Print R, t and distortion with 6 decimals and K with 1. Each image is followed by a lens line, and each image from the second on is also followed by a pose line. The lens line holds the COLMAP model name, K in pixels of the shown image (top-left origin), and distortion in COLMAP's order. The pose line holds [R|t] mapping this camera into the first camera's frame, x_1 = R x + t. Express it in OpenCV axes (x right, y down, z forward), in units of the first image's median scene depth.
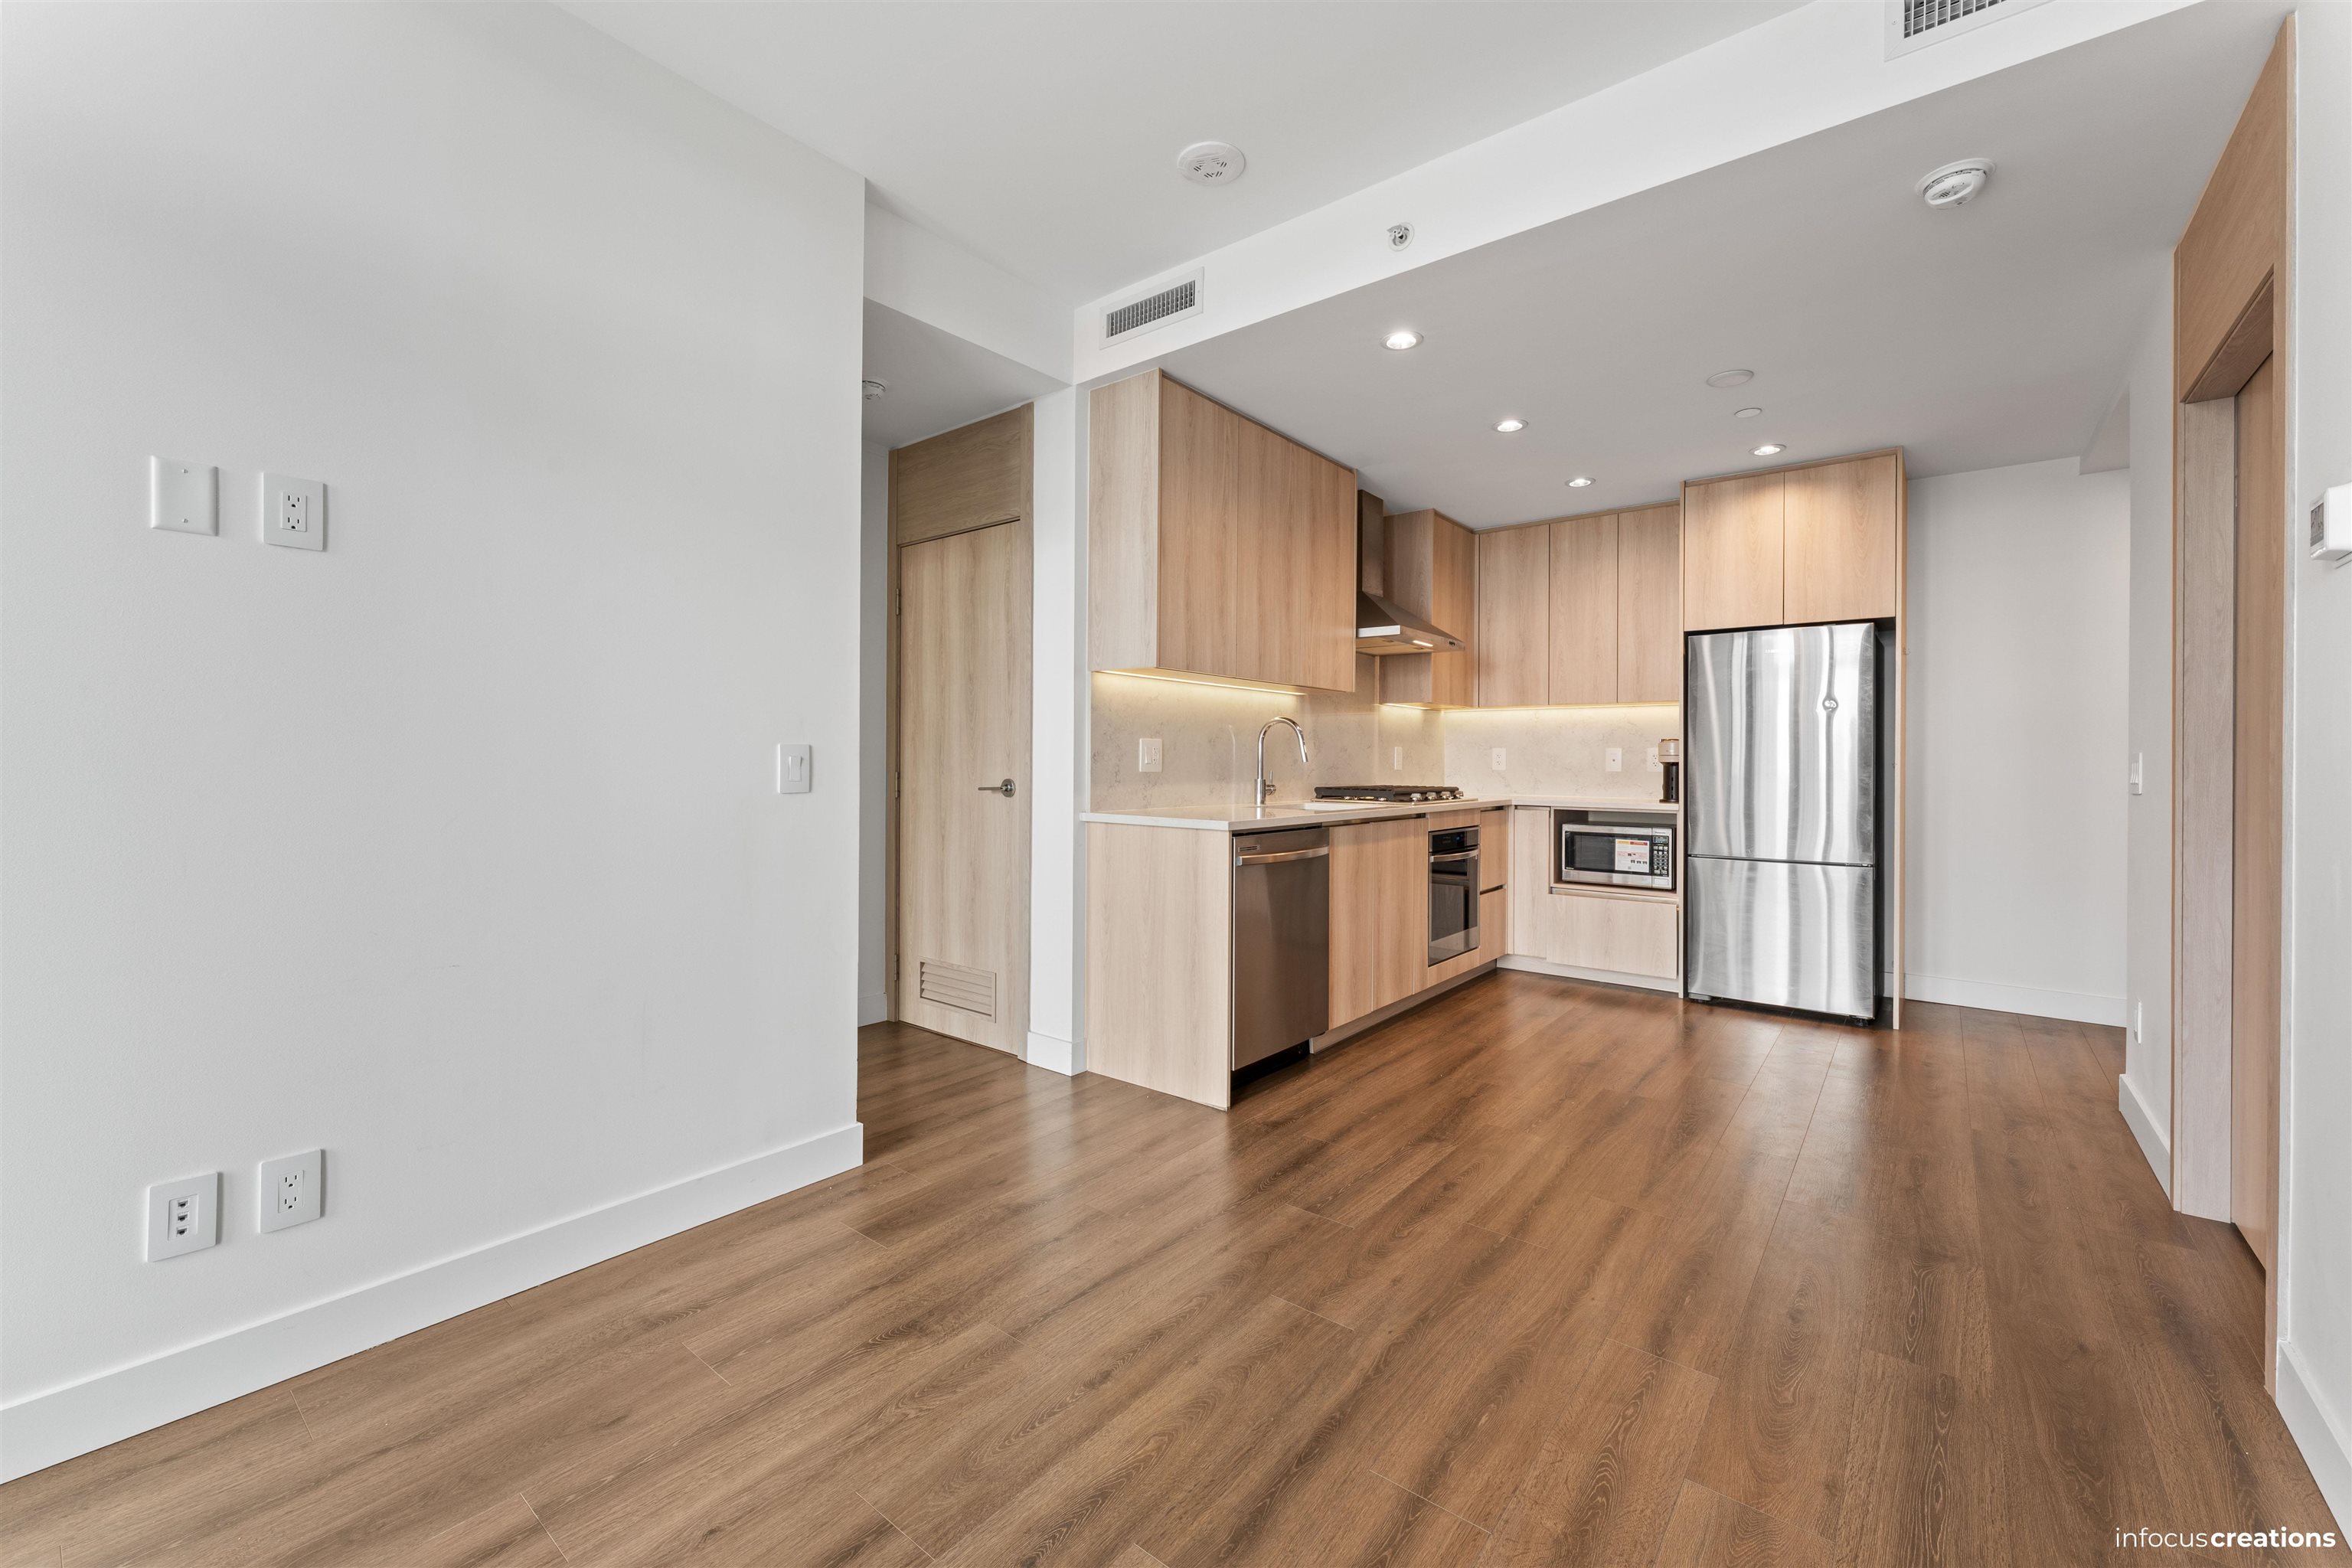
lens RADIAL K [[948.3, 0, 1177.4], [0, 948.3, 753.1], [0, 0, 1]] dist [0.003993, -0.001472]
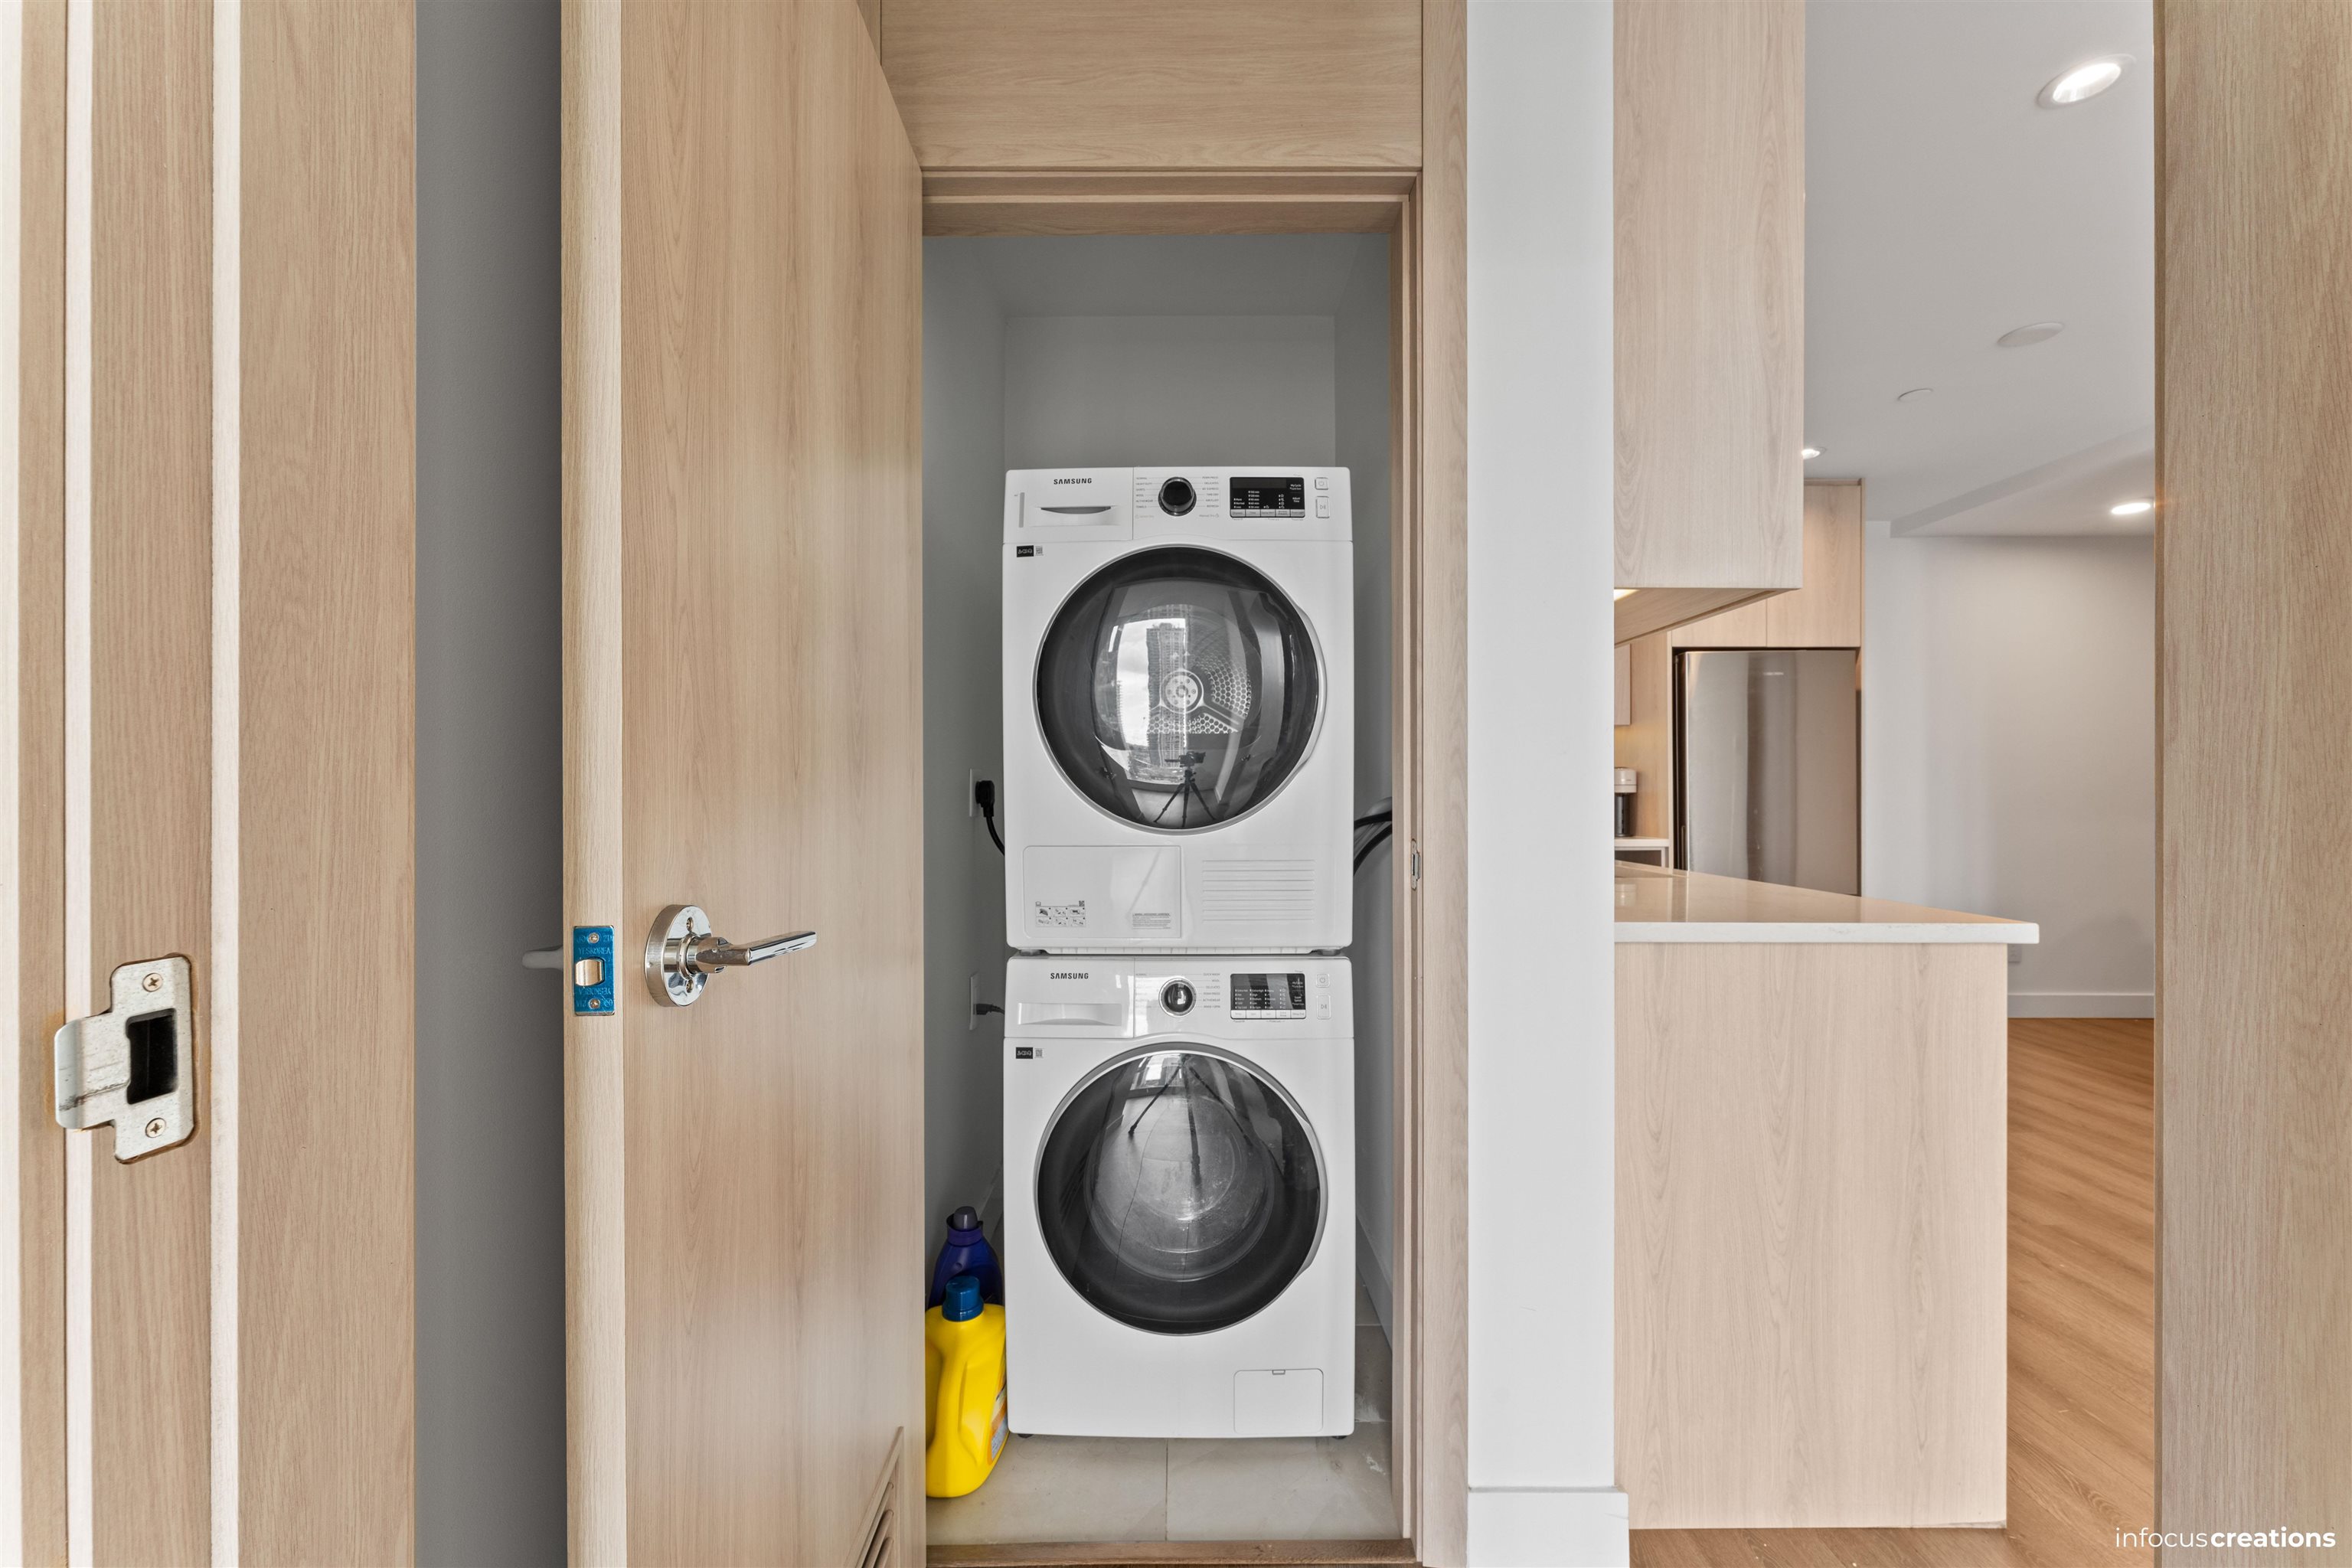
lens RADIAL K [[948.3, 0, 1187.0], [0, 948.3, 791.5], [0, 0, 1]] dist [0.003993, -0.001472]
pose [[0.770711, -0.004984, 0.637165, -0.405323], [0.000022, 0.999970, 0.007796, 0.001388], [-0.637184, -0.005994, 0.770688, 0.633863]]
